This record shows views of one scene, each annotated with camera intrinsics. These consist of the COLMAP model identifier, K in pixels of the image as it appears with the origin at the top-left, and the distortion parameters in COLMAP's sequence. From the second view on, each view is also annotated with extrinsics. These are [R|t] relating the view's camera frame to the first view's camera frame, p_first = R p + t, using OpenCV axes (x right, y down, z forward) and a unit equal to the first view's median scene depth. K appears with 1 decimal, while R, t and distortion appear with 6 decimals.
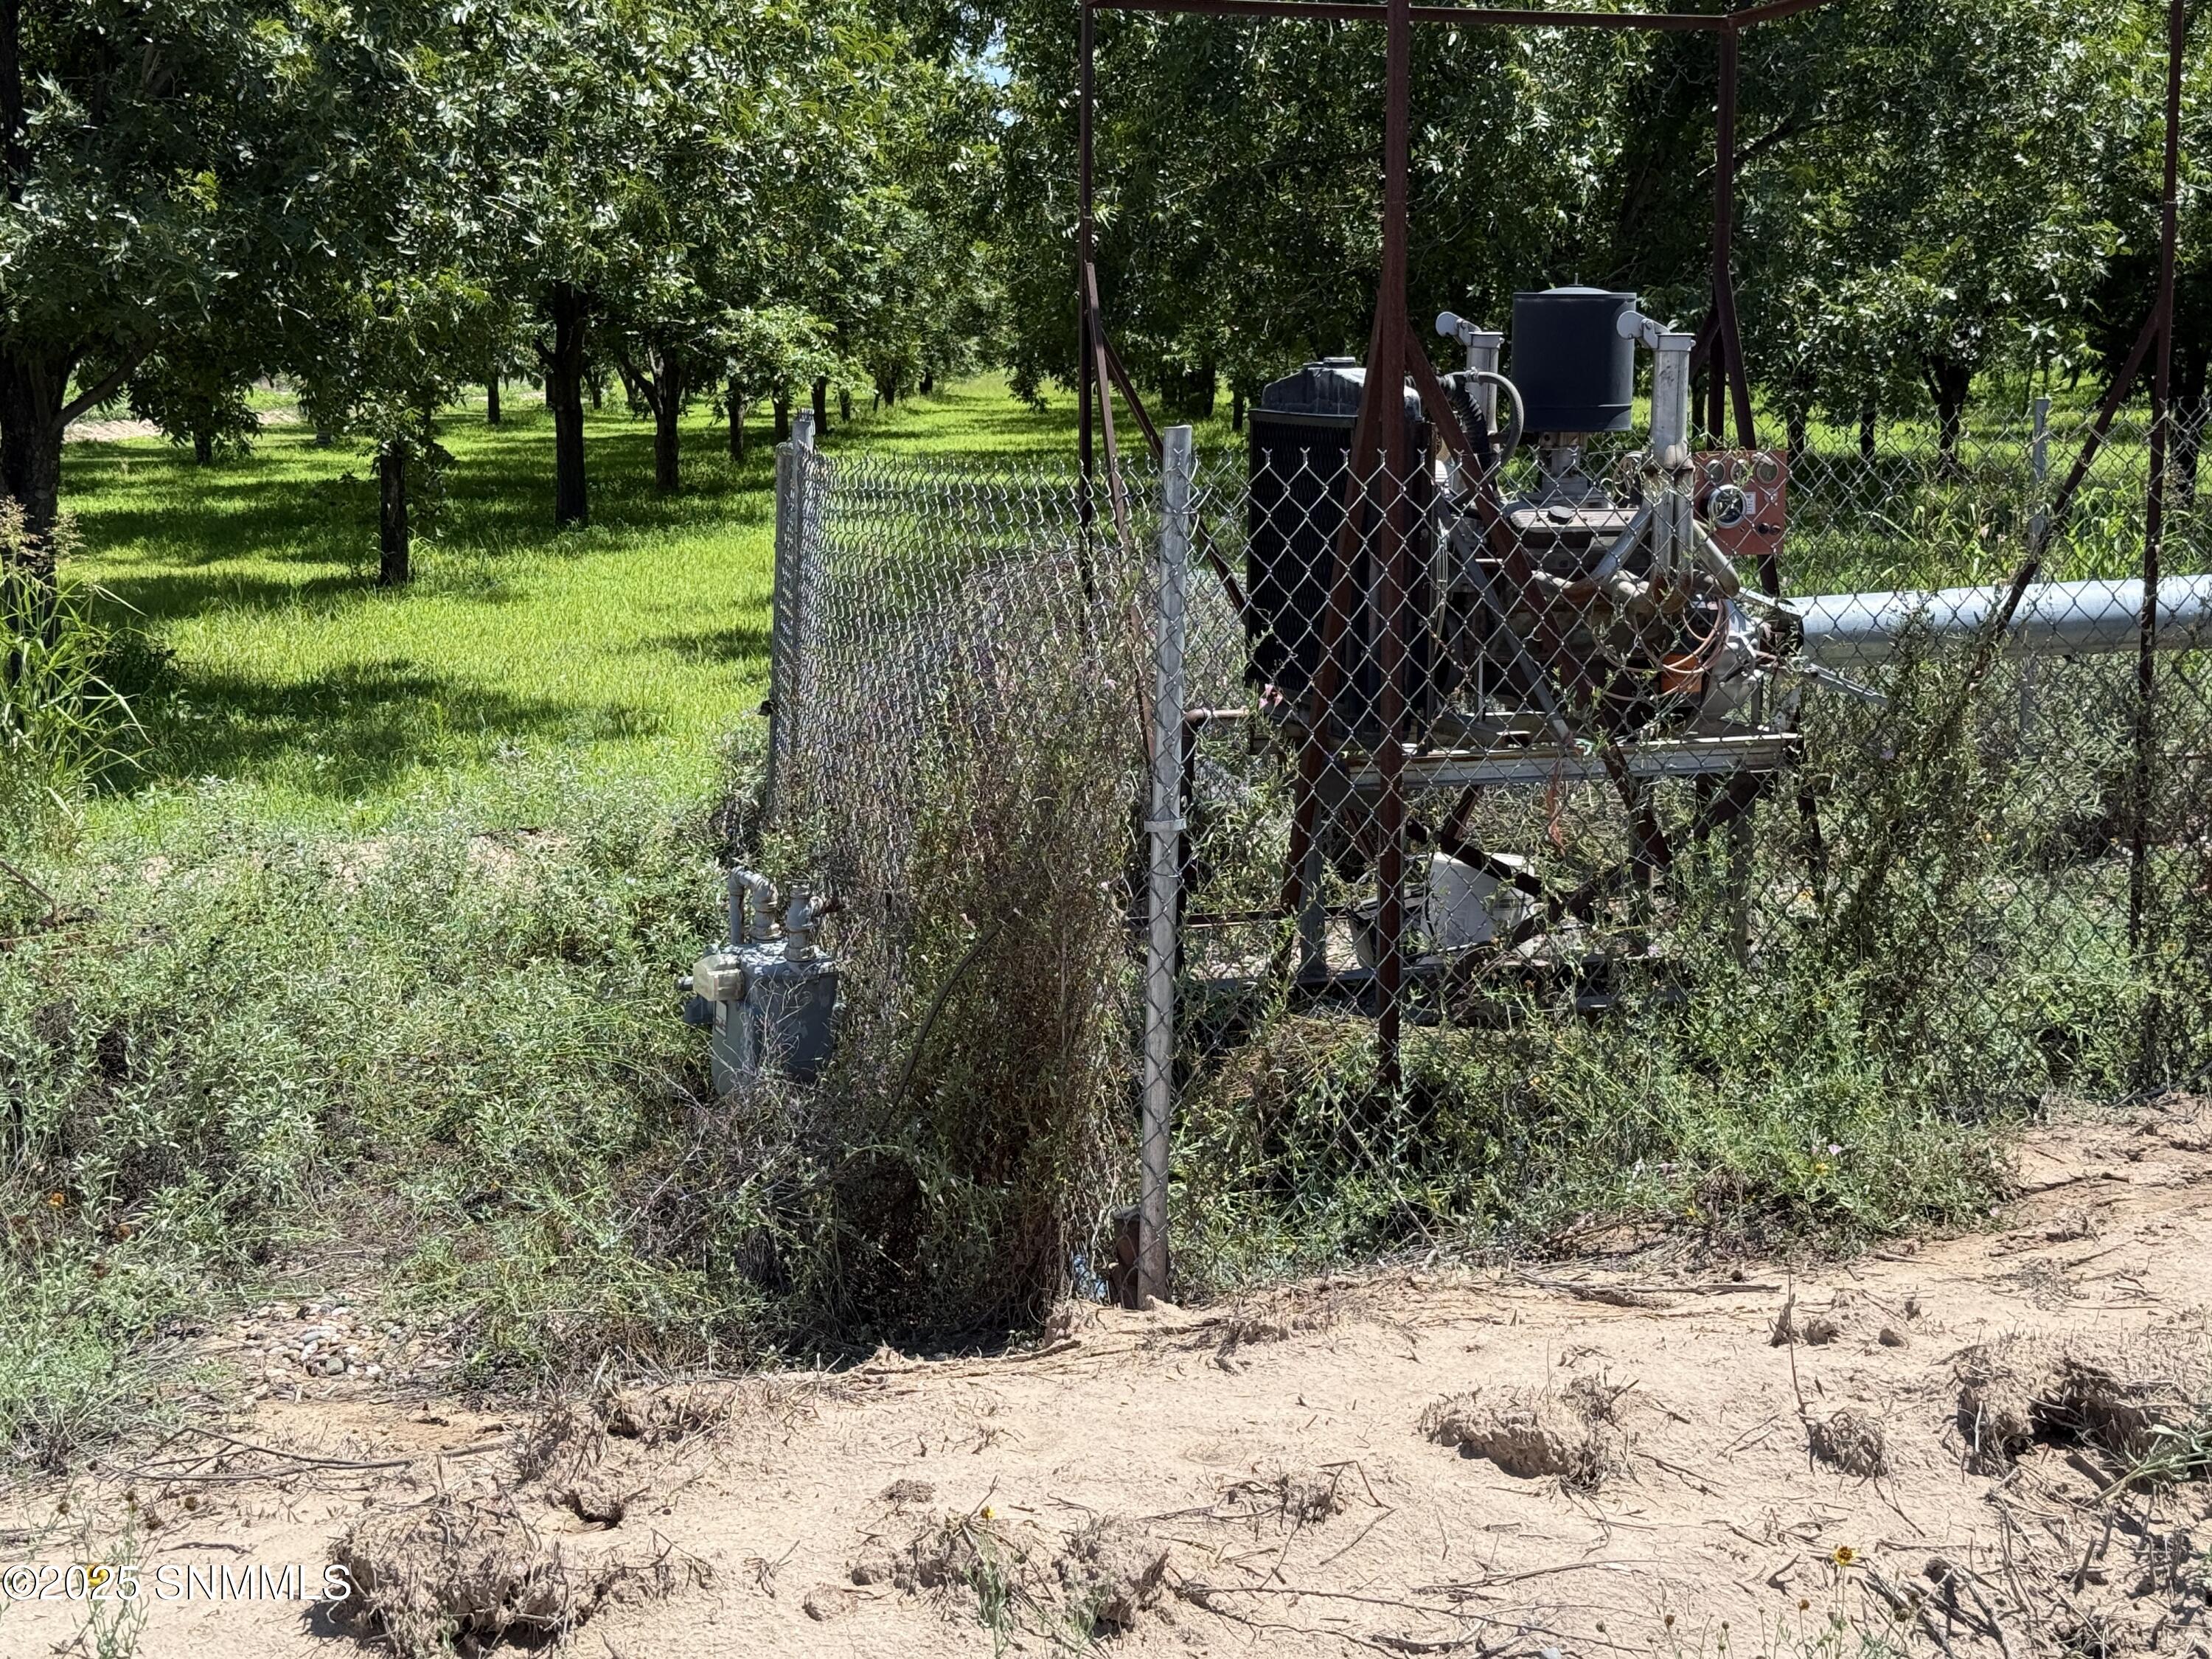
lens RADIAL K [[3104.8, 0, 1115.6], [0, 3104.8, 817.5], [0, 0, 1]] dist [0.200512, -0.432593]
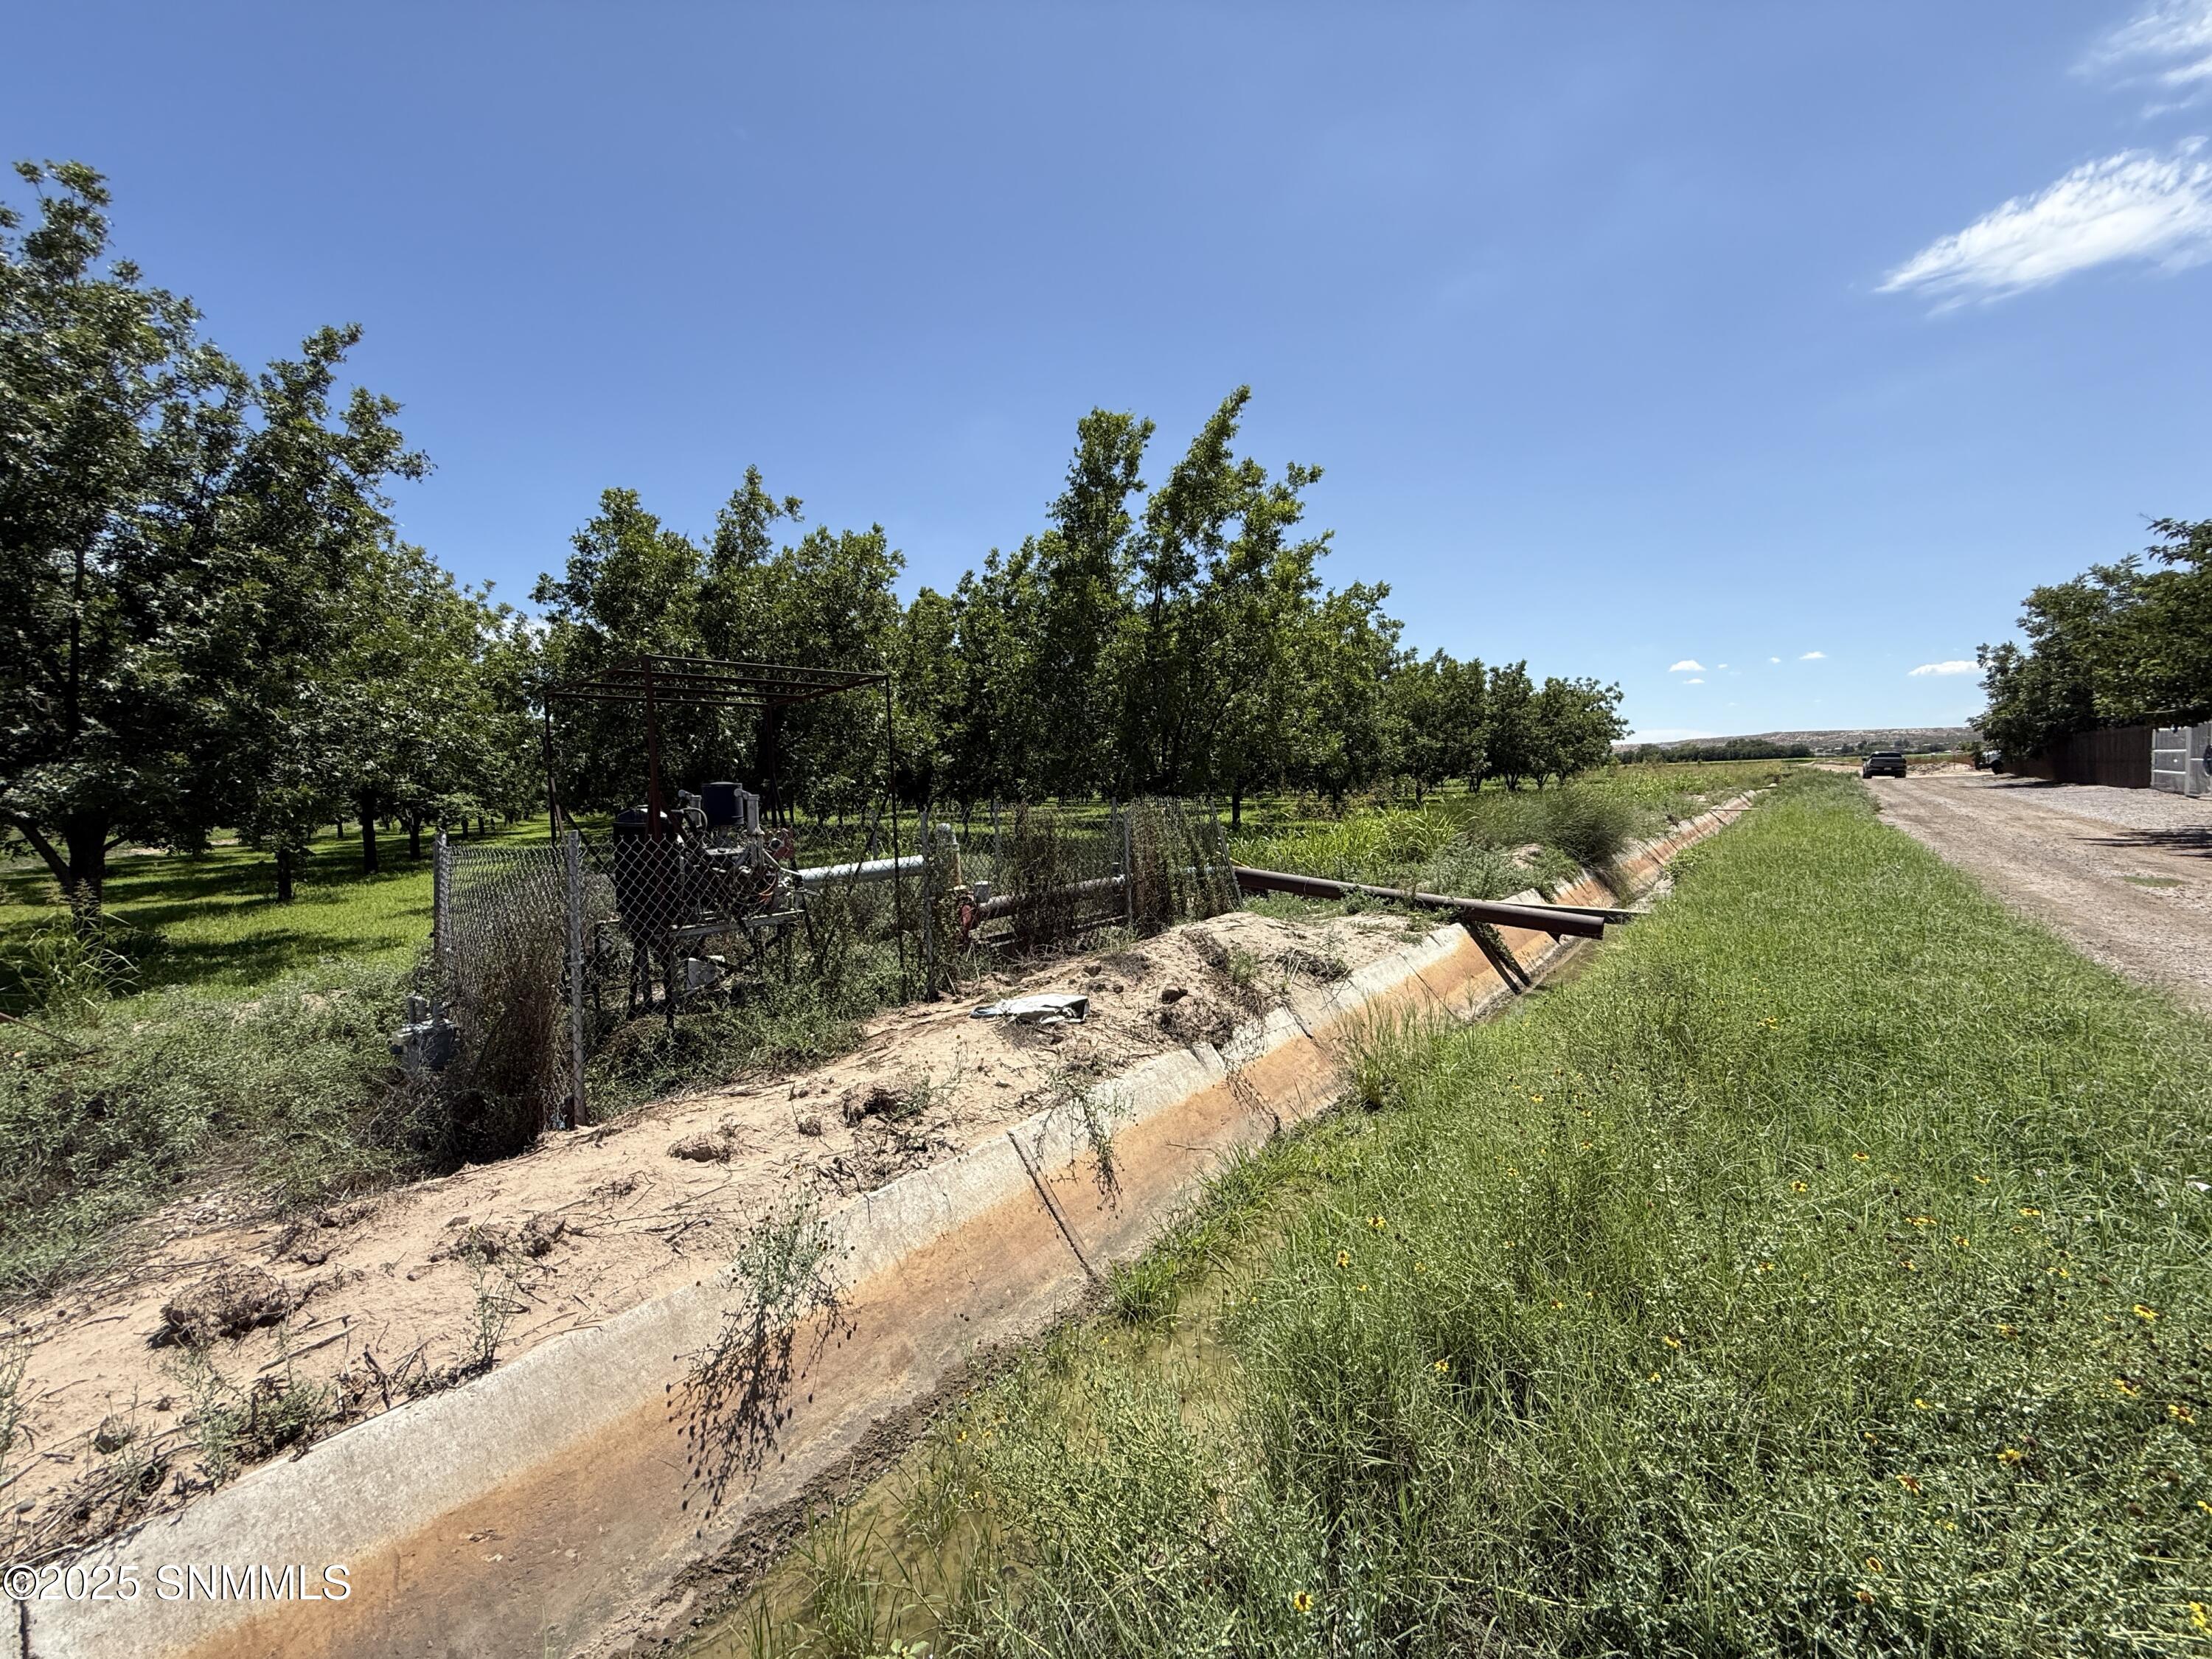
lens RADIAL K [[877.0, 0, 1099.8], [0, 877.0, 824.8], [0, 0, 1]] dist [-0.001420, 0.000753]
pose [[0.870801, -0.049774, 0.489109, 0.043339], [0.104624, 0.990835, -0.085438, -0.004017], [-0.480374, 0.125572, 0.868028, 0.009334]]
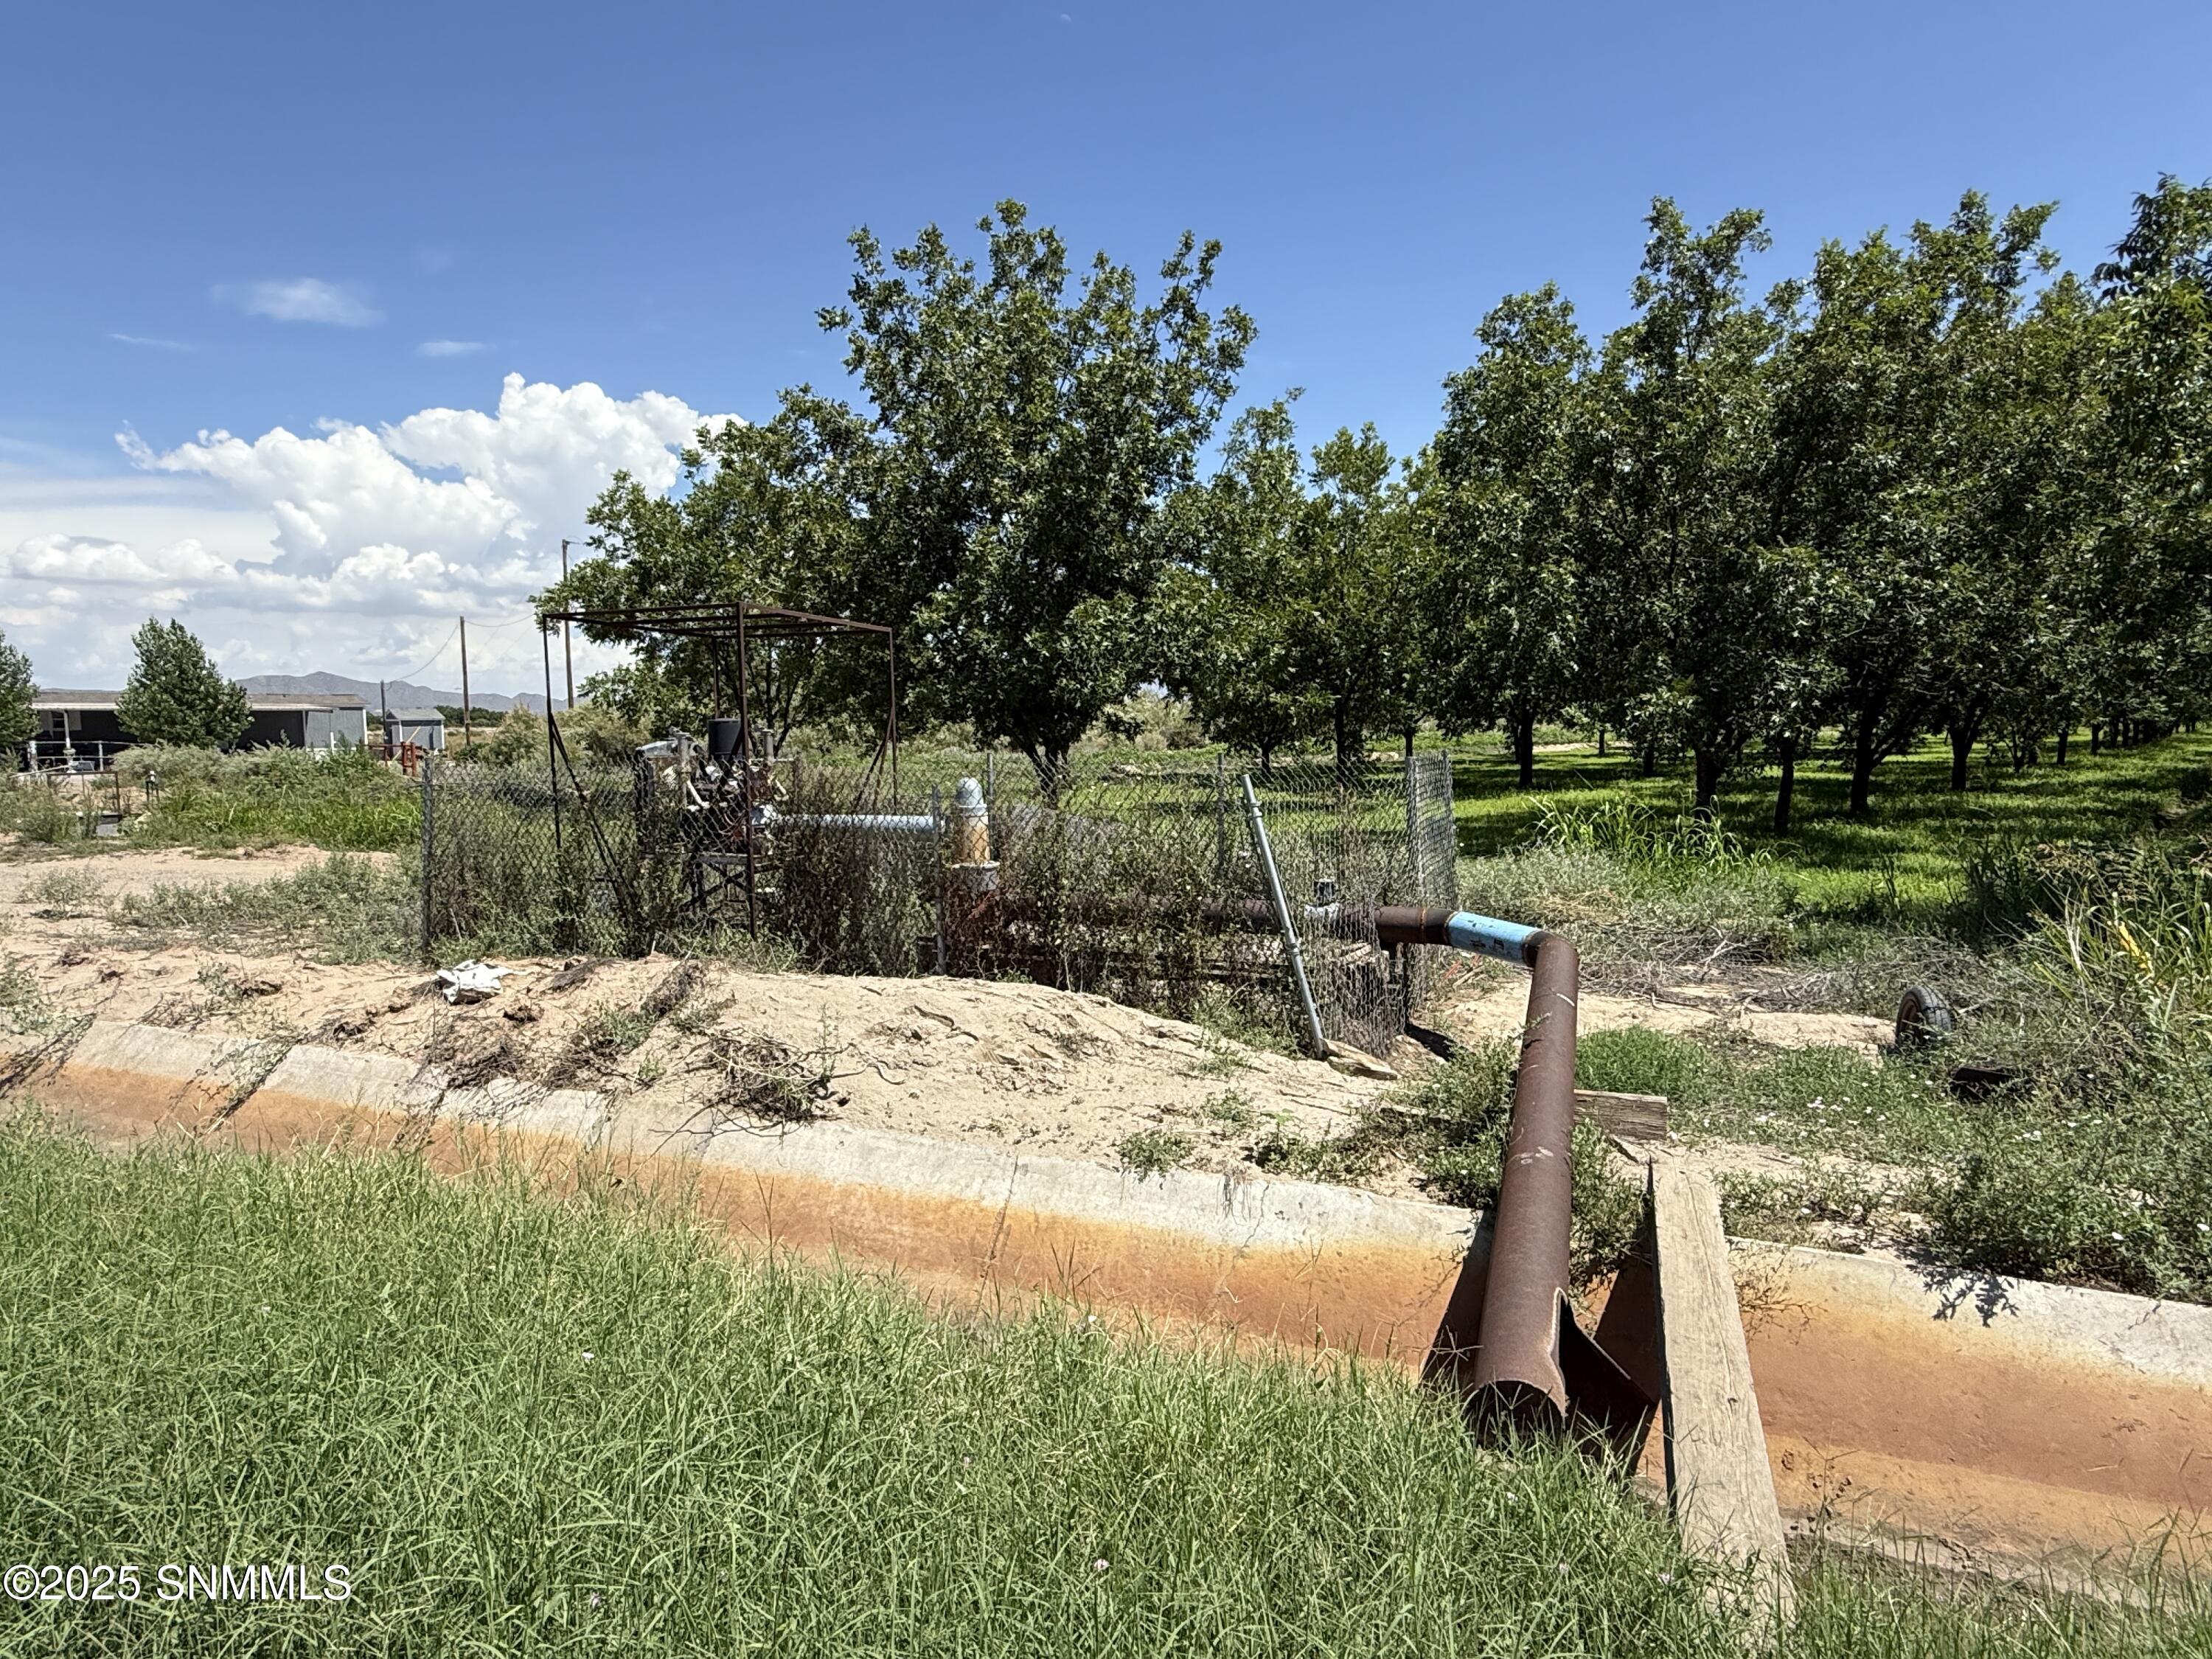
lens RADIAL K [[1260.9, 0, 1102.2], [0, 1260.9, 822.7], [0, 0, 1]] dist [0.001226, 0.000664]
pose [[0.711468, 0.054997, -0.700563, 1.512746], [-0.099776, 0.994739, -0.023238, -0.070332], [0.695599, 0.086433, 0.713212, 0.358956]]
